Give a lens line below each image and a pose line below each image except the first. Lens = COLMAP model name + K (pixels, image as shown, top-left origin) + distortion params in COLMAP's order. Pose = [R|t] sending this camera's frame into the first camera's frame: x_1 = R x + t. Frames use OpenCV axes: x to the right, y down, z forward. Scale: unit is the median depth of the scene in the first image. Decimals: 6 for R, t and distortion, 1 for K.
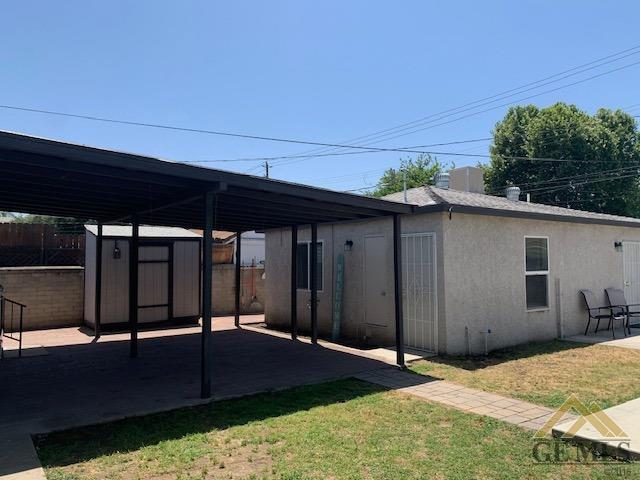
lens RADIAL K [[490.7, 0, 318.0], [0, 490.7, 235.3], [0, 0, 1]] dist [0.053194, -0.076929]
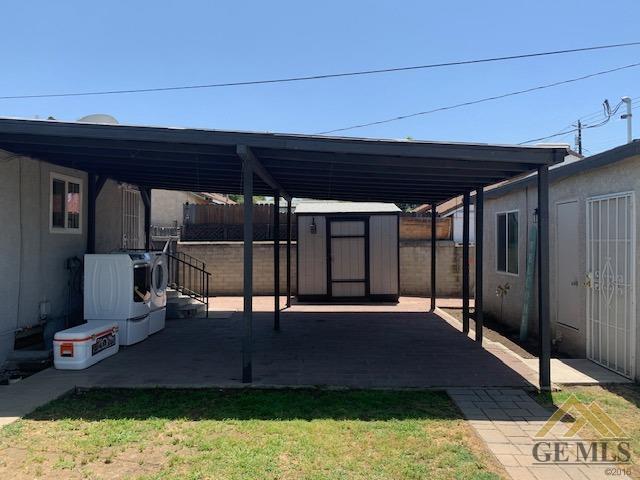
lens RADIAL K [[490.7, 0, 318.0], [0, 490.7, 235.3], [0, 0, 1]] dist [0.053194, -0.076929]
pose [[0.798218, 0.000868, -0.602368, 0.220784], [0.027630, 0.998894, 0.038053, 0.011639], [0.601734, -0.047018, 0.797311, 0.181028]]
